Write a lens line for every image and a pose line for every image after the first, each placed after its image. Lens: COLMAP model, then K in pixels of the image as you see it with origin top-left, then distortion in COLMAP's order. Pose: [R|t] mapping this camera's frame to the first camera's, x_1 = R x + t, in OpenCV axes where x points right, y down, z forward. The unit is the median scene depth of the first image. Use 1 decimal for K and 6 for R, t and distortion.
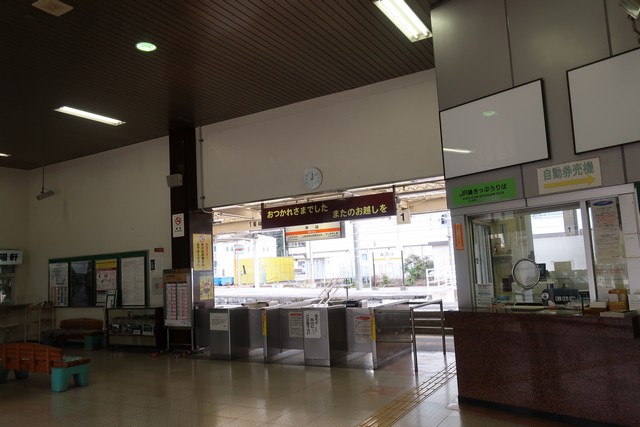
lens RADIAL K [[507.8, 0, 321.7], [0, 507.8, 216.2], [0, 0, 1]] dist [0.005049, -0.000424]
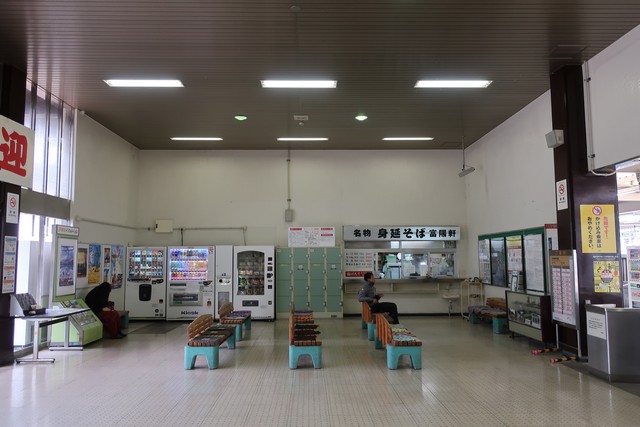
lens RADIAL K [[507.8, 0, 321.7], [0, 507.8, 216.2], [0, 0, 1]] dist [0.005049, -0.000424]
pose [[0.522523, -0.021595, -0.852352, 0.190629], [0.064050, 0.997849, 0.013984, 0.015588], [0.850216, -0.061900, 0.522782, 0.263533]]
